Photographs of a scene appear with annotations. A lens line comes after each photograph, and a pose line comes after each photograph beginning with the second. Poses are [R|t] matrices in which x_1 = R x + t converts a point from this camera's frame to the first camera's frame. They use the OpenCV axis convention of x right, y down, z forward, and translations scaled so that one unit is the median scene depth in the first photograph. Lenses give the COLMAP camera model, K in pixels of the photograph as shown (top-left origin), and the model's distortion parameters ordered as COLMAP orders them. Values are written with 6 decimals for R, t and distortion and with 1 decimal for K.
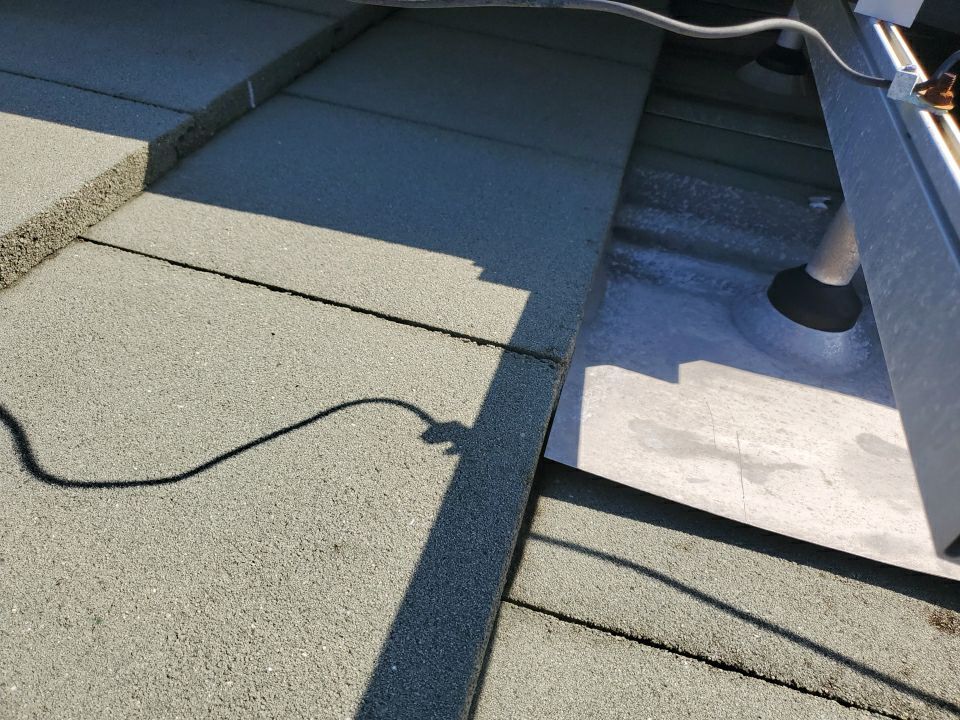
lens RADIAL K [[792.9, 0, 480.0], [0, 792.9, 360.0], [0, 0, 1]] dist [0.041578, 0.004696]
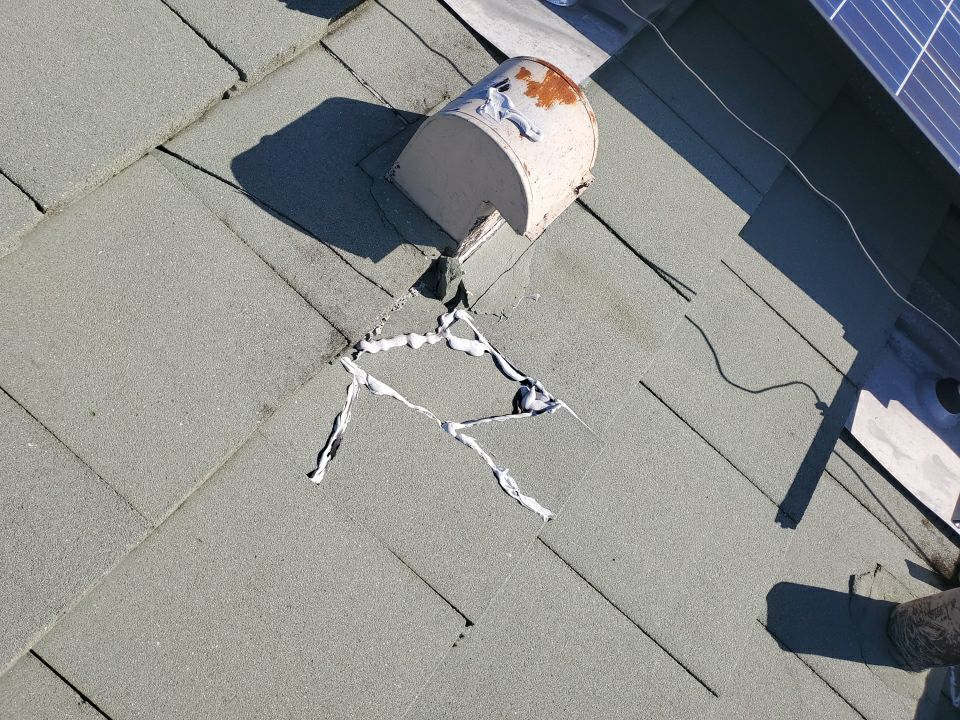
lens RADIAL K [[792.9, 0, 480.0], [0, 792.9, 360.0], [0, 0, 1]] dist [0.041578, 0.004696]
pose [[0.893873, 0.440585, 0.082917, -1.372838], [-0.438470, 0.820598, 0.366556, -0.533298], [0.093457, -0.364011, 0.926694, -1.677386]]
